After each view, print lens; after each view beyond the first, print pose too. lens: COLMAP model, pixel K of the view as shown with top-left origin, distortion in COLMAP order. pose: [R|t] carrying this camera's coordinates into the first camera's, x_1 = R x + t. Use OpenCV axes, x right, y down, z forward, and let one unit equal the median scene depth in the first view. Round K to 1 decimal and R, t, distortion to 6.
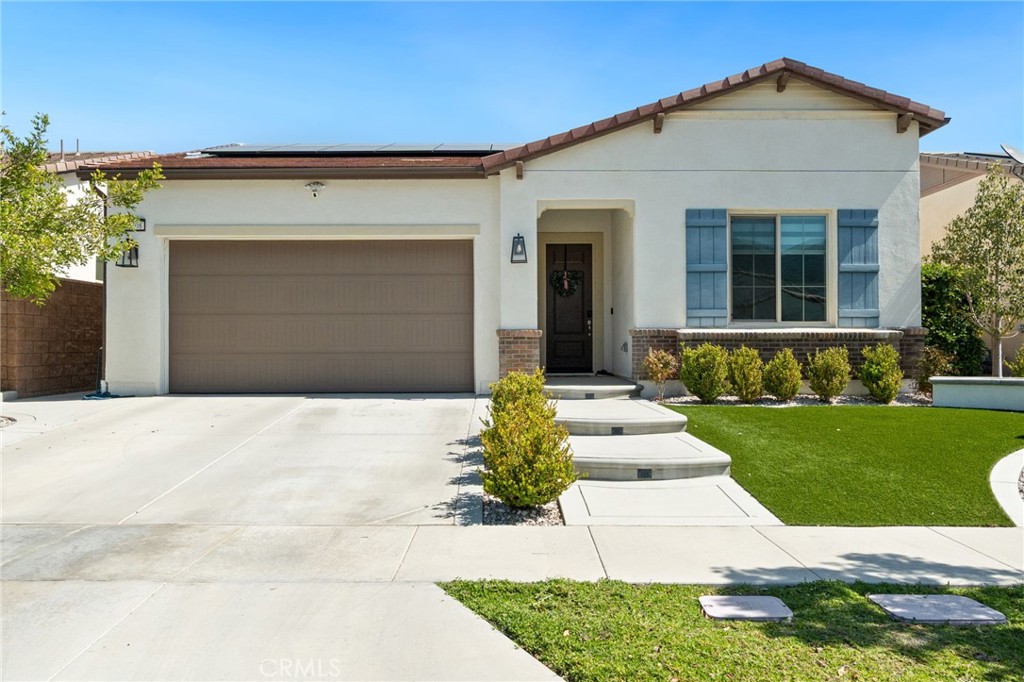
lens RADIAL K [[542.6, 0, 510.8], [0, 542.6, 327.8], [0, 0, 1]] dist [0.006792, -0.000311]
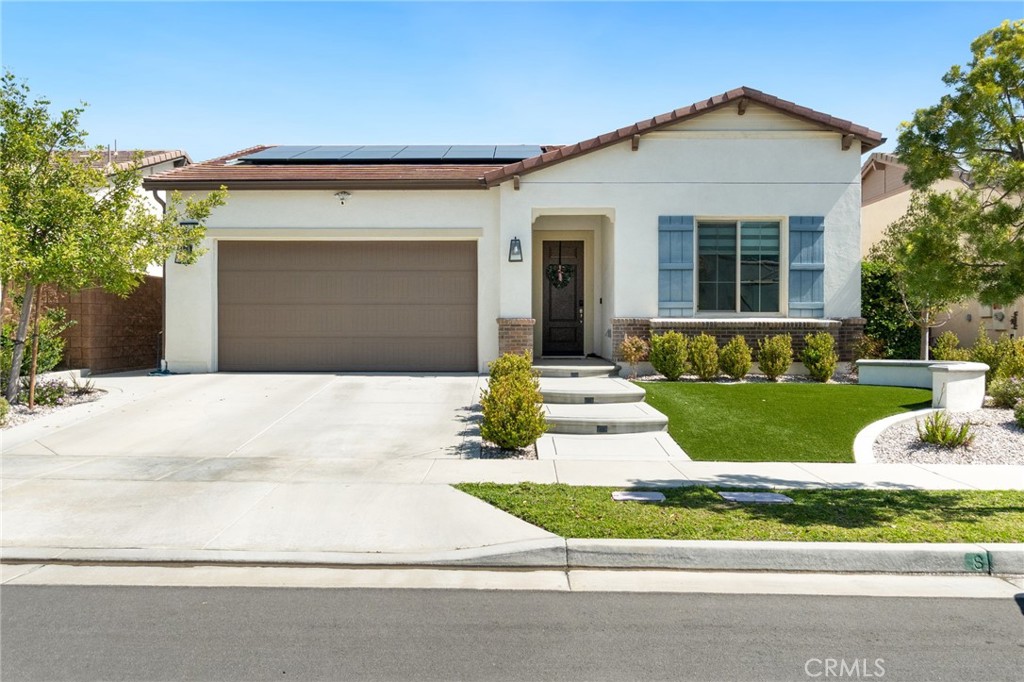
lens RADIAL K [[542.6, 0, 510.8], [0, 542.6, 327.8], [0, 0, 1]] dist [0.006792, -0.000311]
pose [[0.999911, 0.004123, -0.012691, 0.020239], [-0.003744, 0.999551, 0.029727, -0.011791], [0.012808, -0.029677, 0.999477, -0.187905]]
